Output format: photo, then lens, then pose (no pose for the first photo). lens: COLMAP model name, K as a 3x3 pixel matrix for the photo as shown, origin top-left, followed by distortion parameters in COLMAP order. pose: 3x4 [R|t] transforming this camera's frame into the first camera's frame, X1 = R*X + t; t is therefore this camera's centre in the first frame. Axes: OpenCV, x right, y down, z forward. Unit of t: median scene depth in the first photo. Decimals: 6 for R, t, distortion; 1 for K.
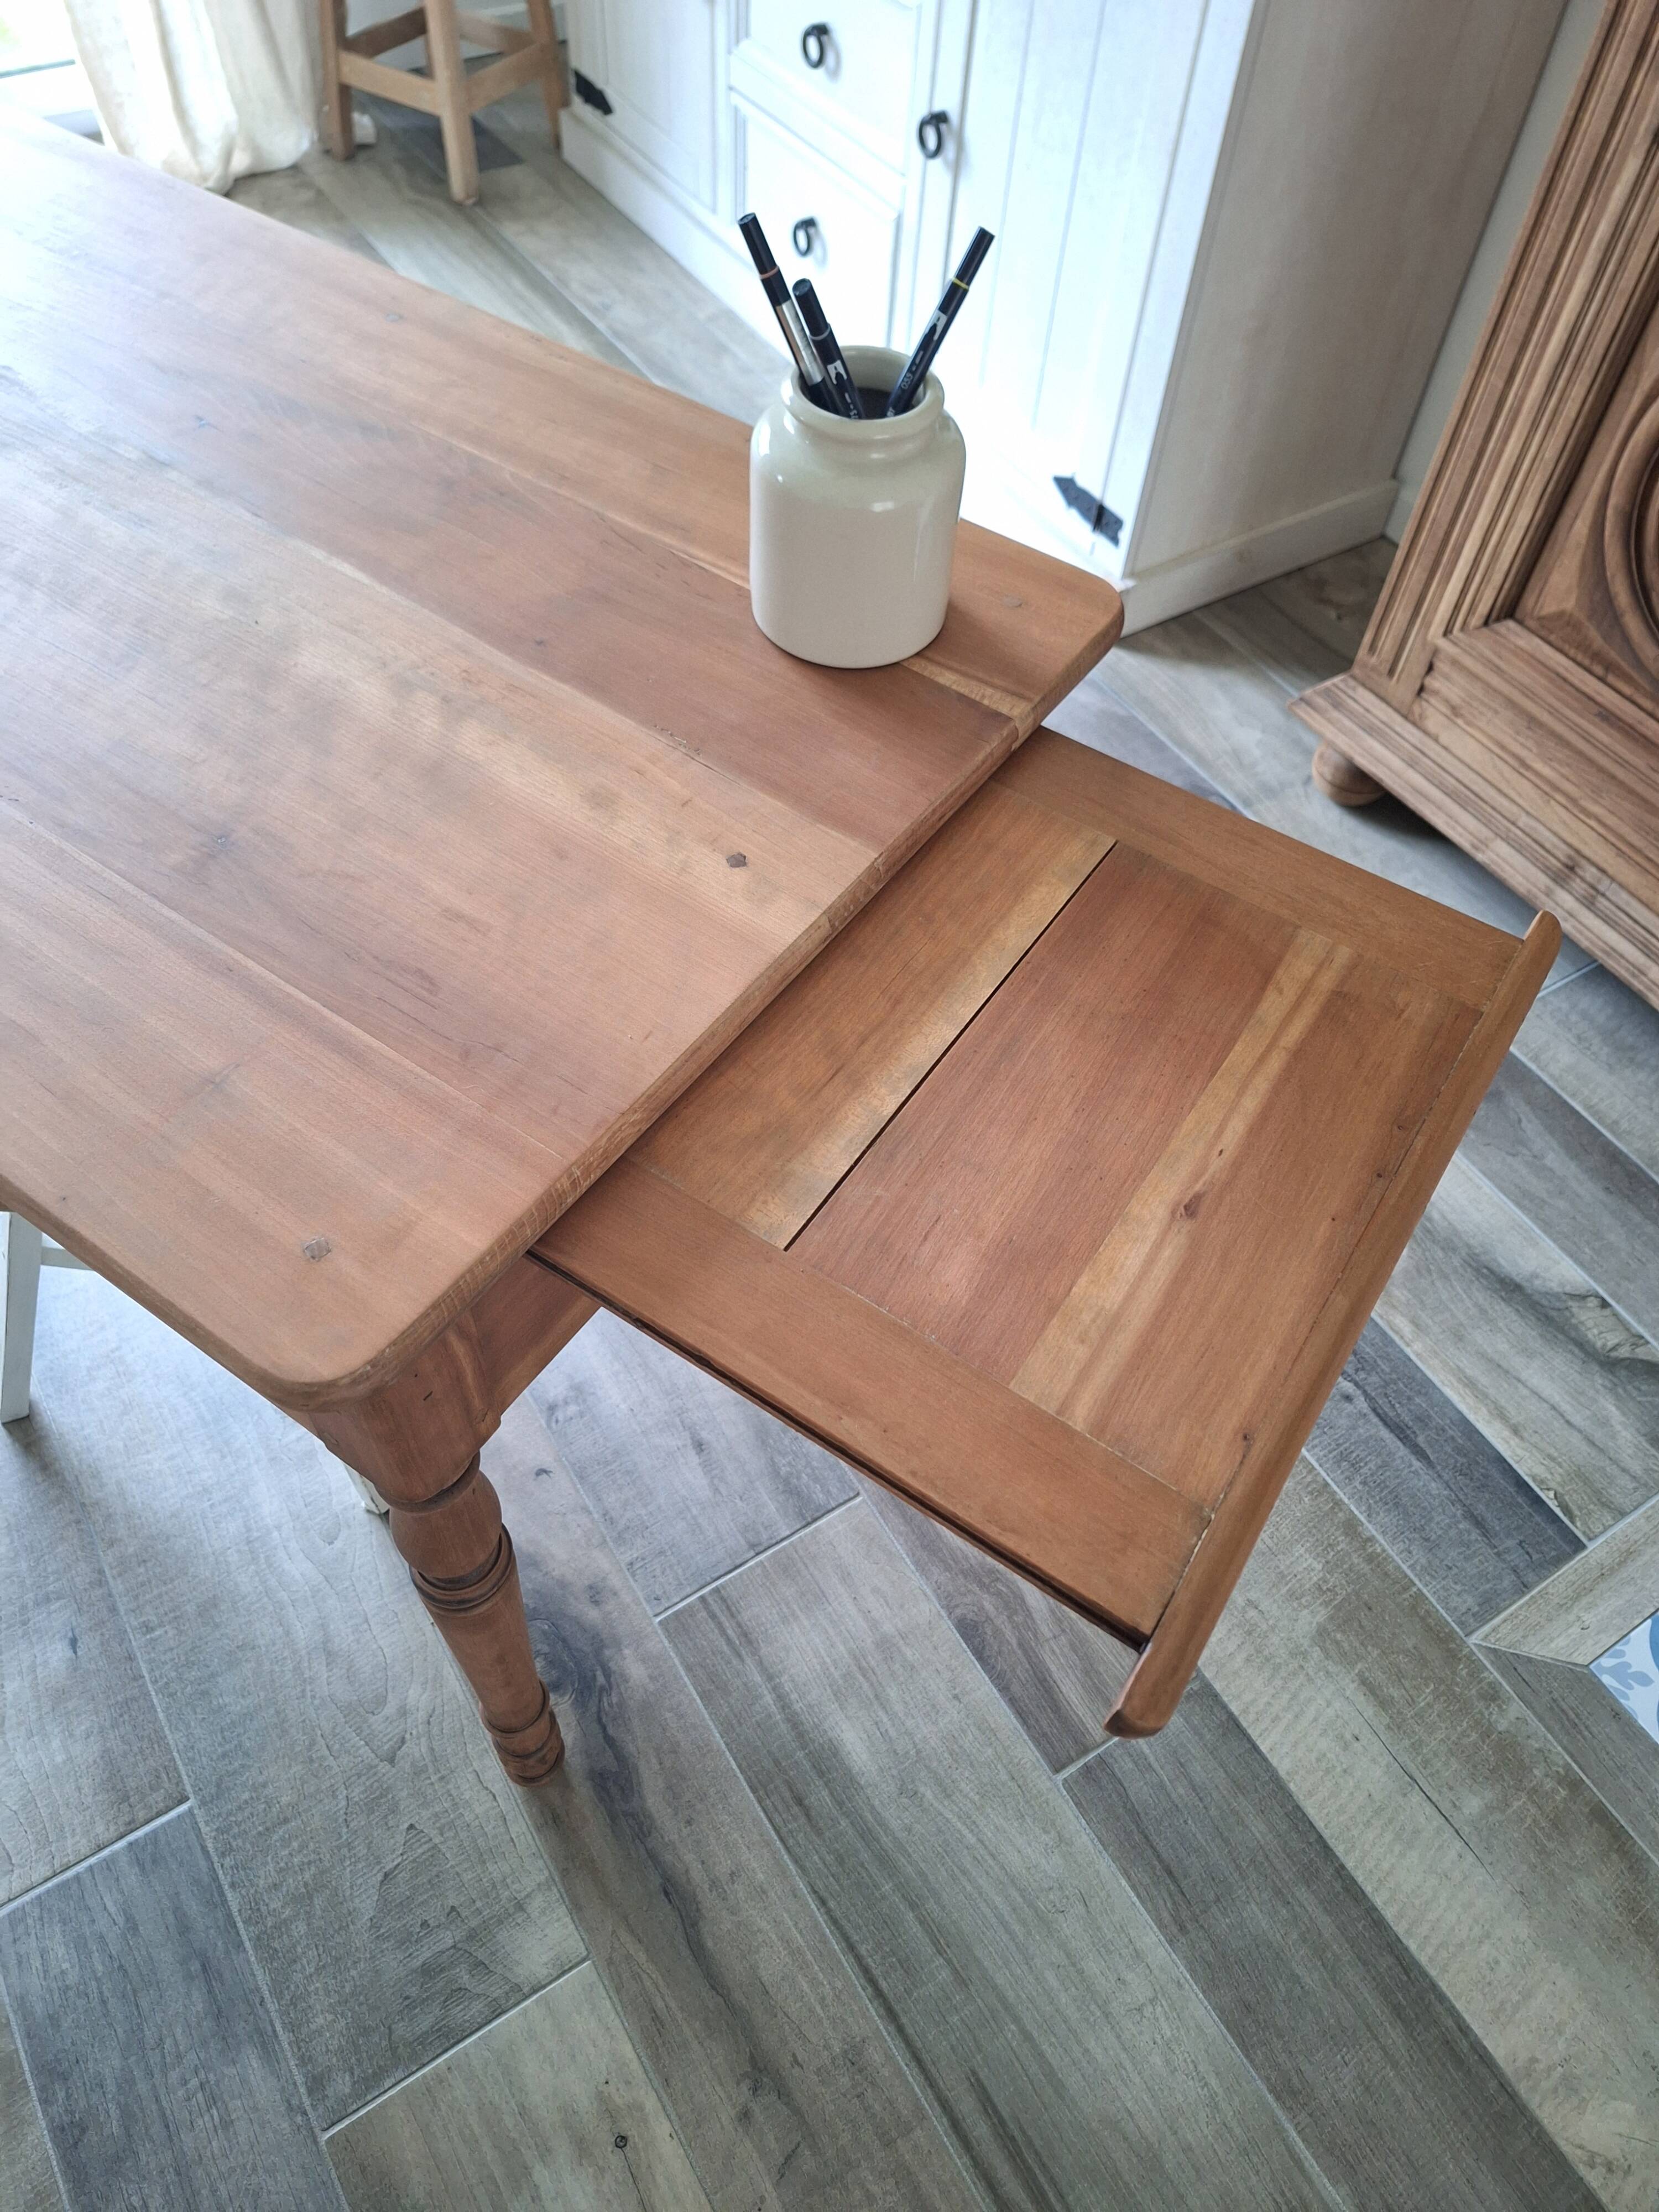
lens RADIAL K [[1542.1, 0, 818.9], [0, 1542.1, 1123.0], [0, 0, 1]] dist [0.058108, -0.061401]
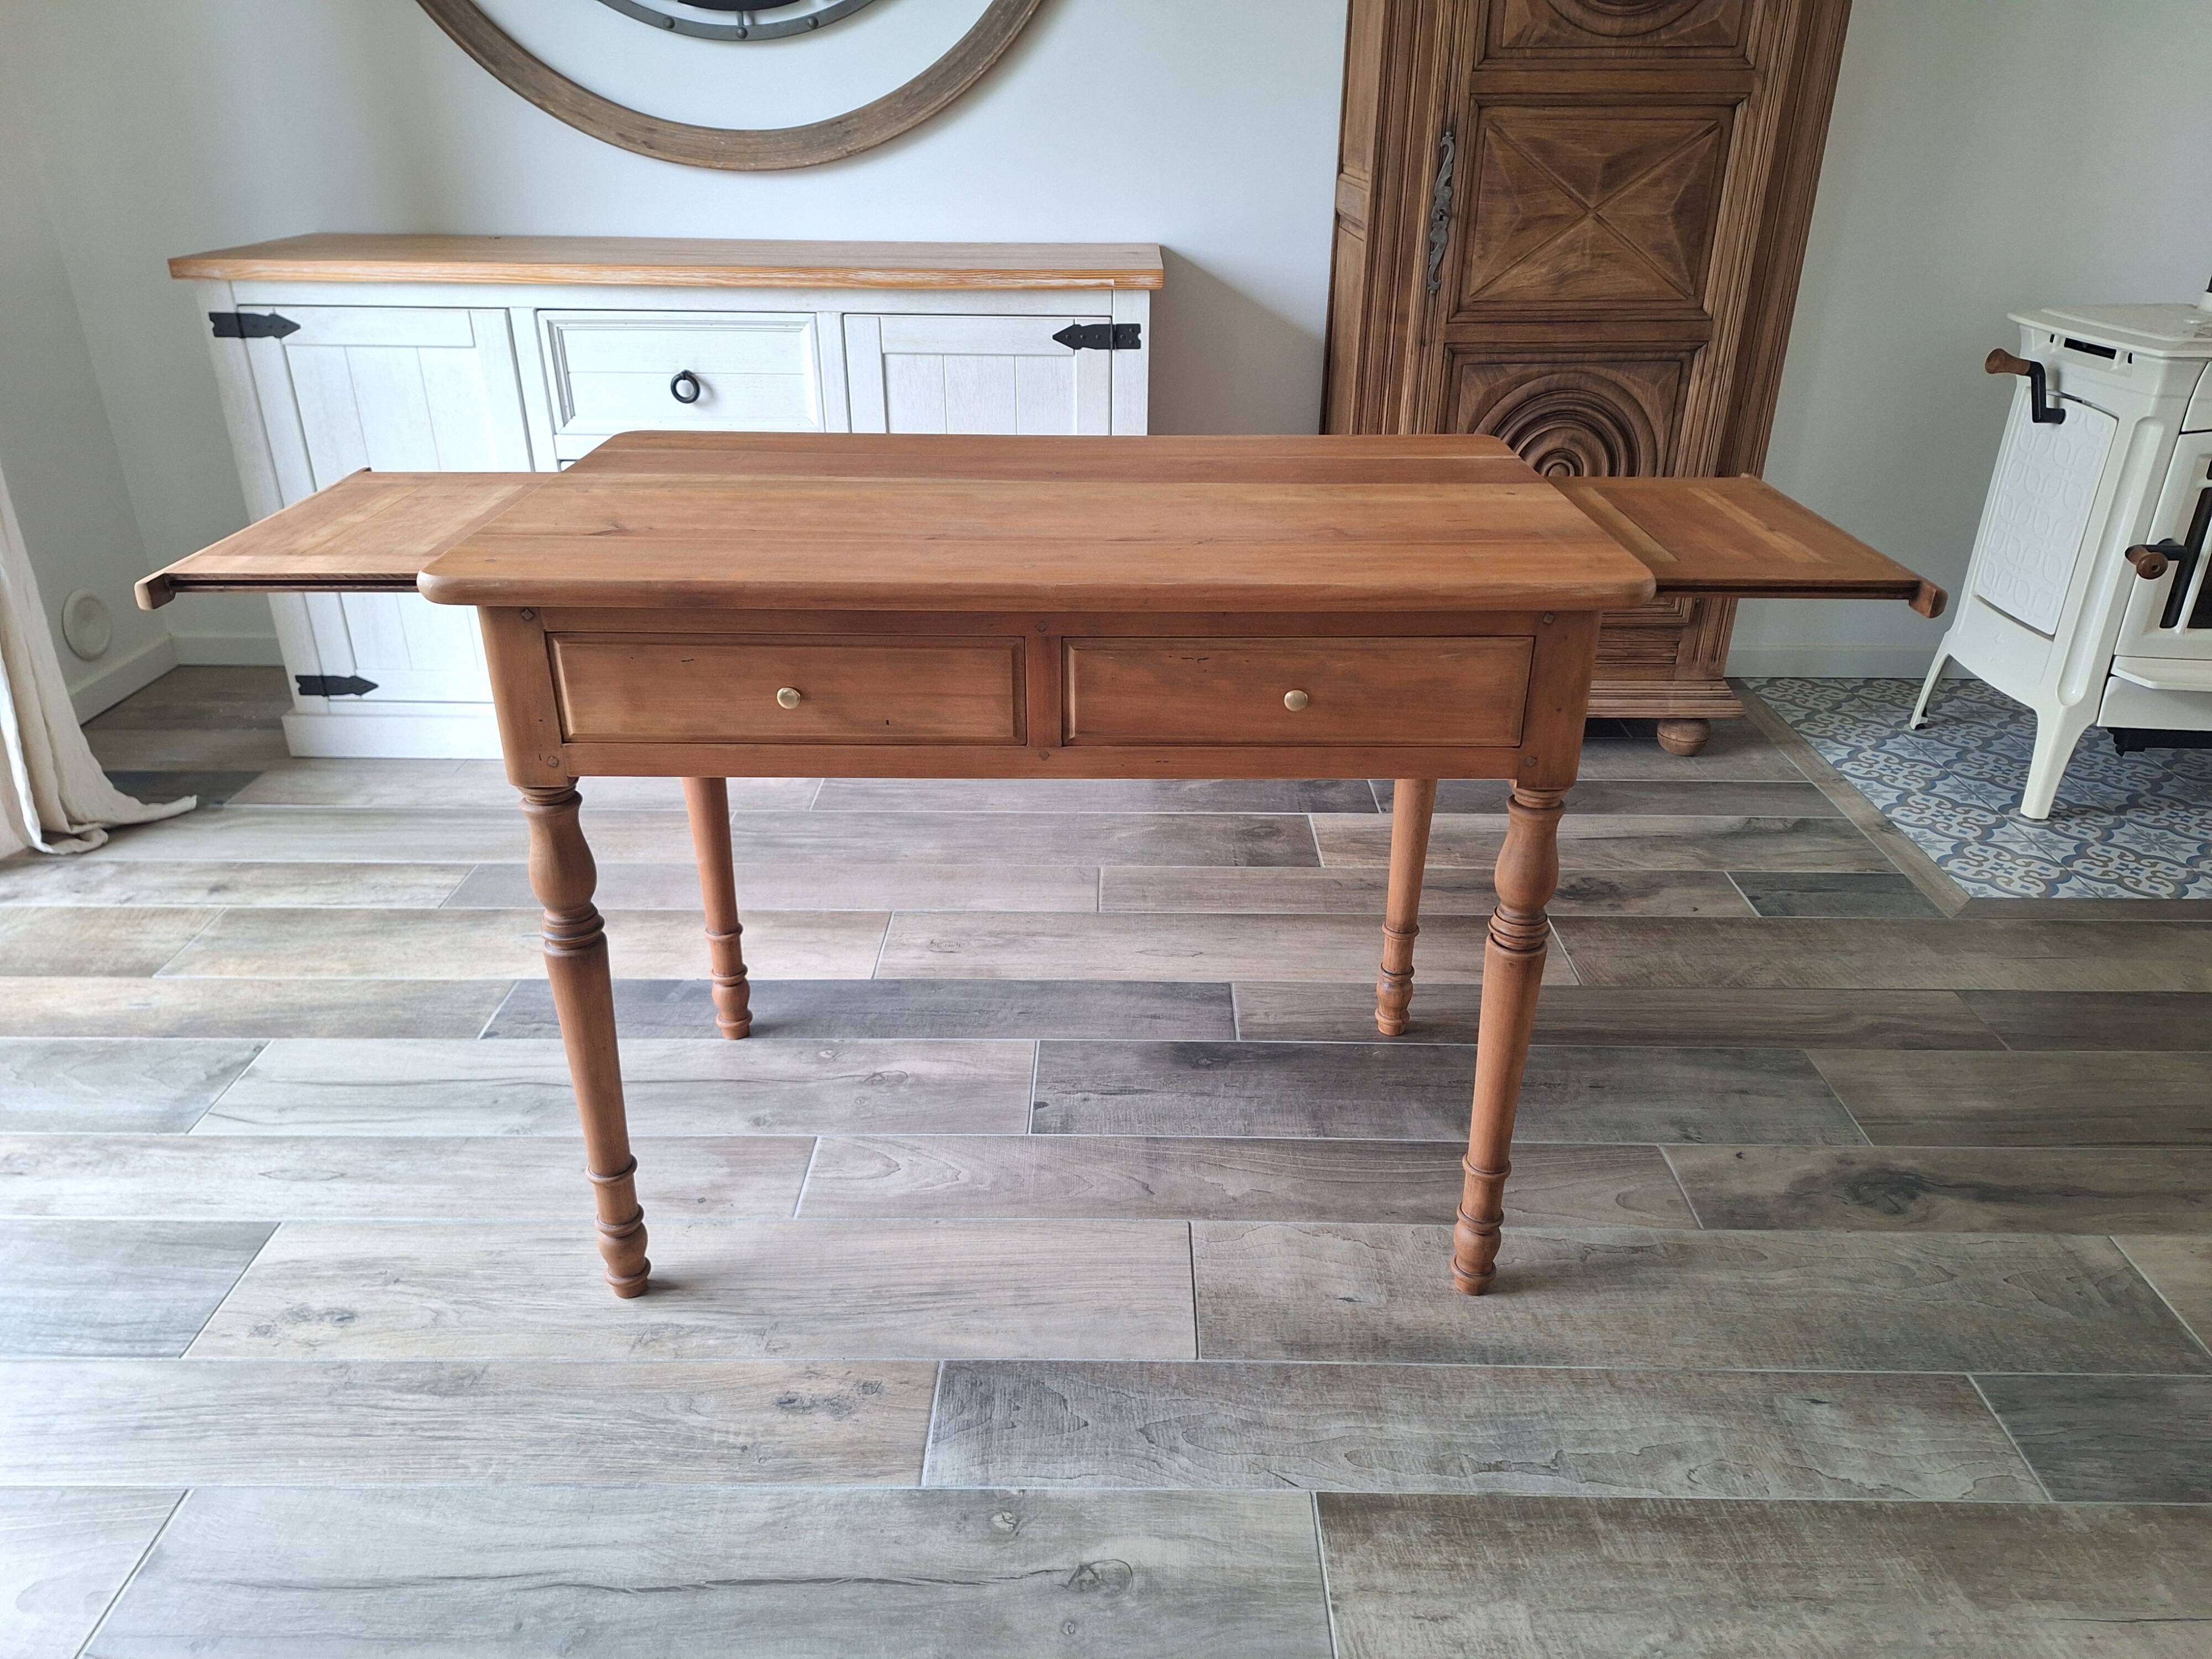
lens RADIAL K [[1542.1, 0, 1114.0], [0, 1542.1, 834.2], [0, 0, 1]] dist [0.058108, -0.061401]
pose [[0.536458, -0.398025, 0.744170, -1.539311], [0.690209, 0.714334, -0.115491, -0.219641], [-0.485617, 0.575589, 0.657931, 0.230607]]
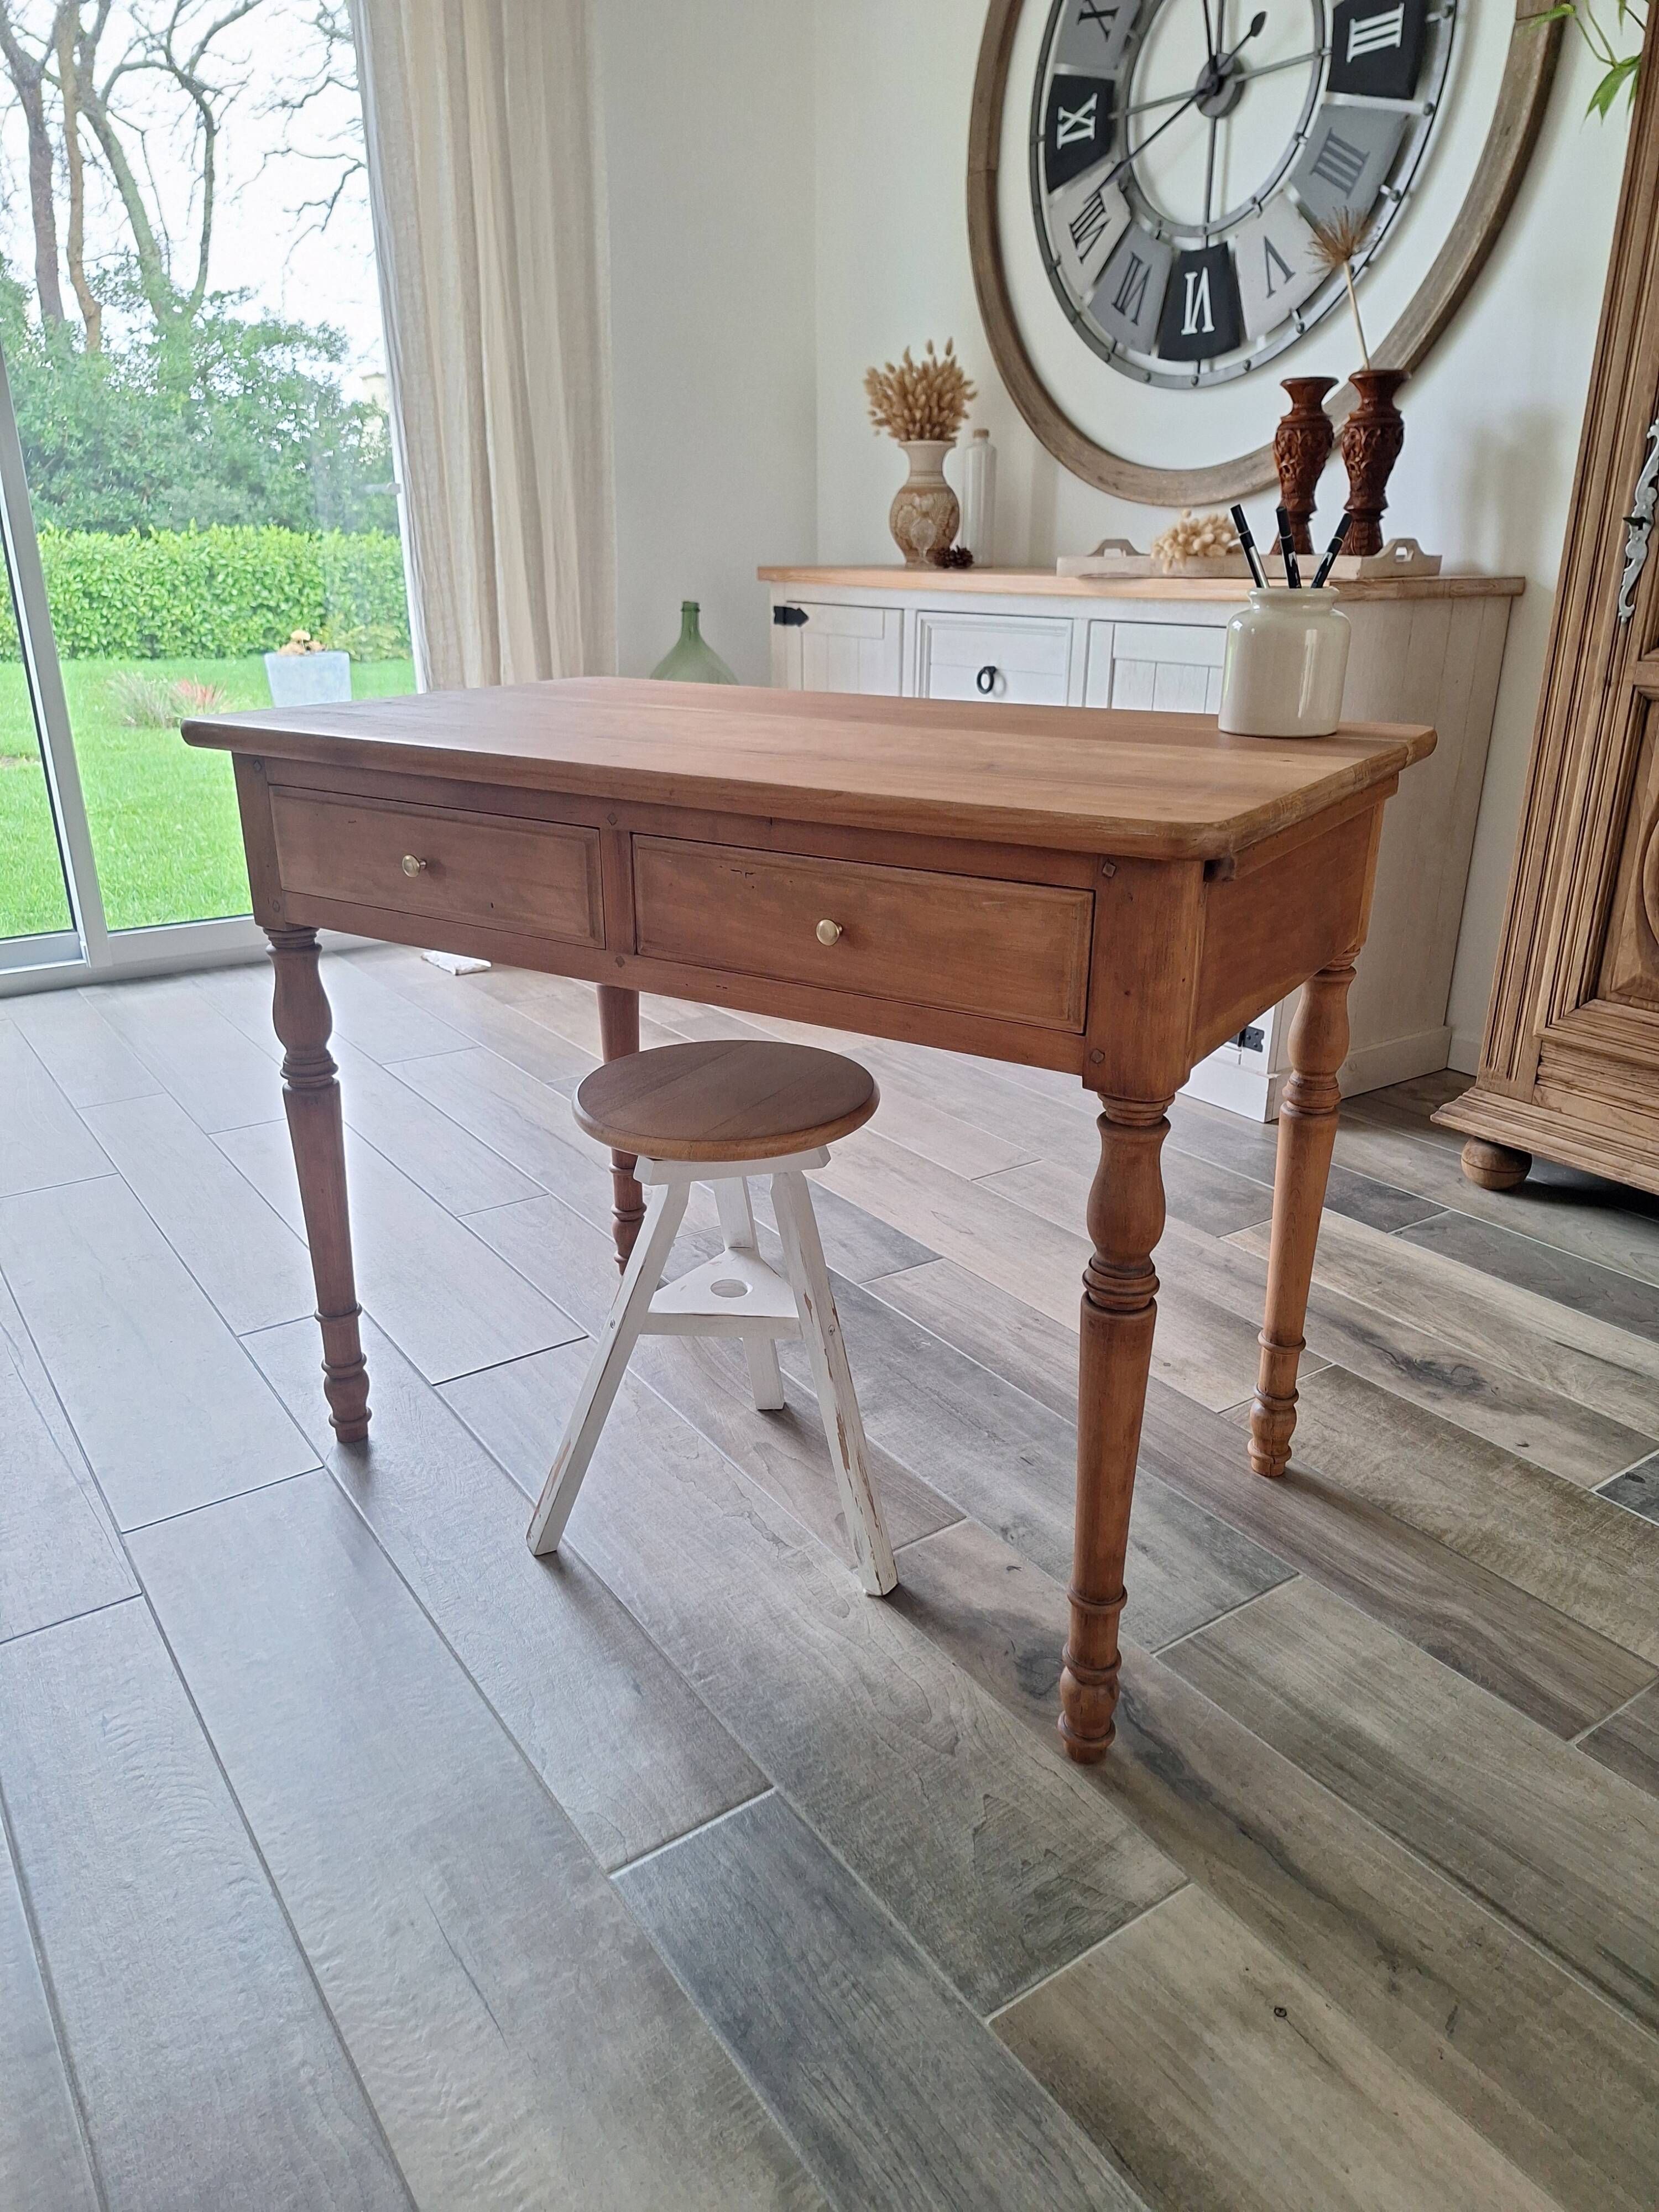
lens RADIAL K [[1542.1, 0, 823.1], [0, 1542.1, 1117.6], [0, 0, 1]] dist [0.058108, -0.061401]
pose [[0.998212, -0.052902, 0.027841, -0.368916], [0.059531, 0.837123, -0.543766, 0.619605], [0.005460, 0.544451, 0.838775, -0.134589]]
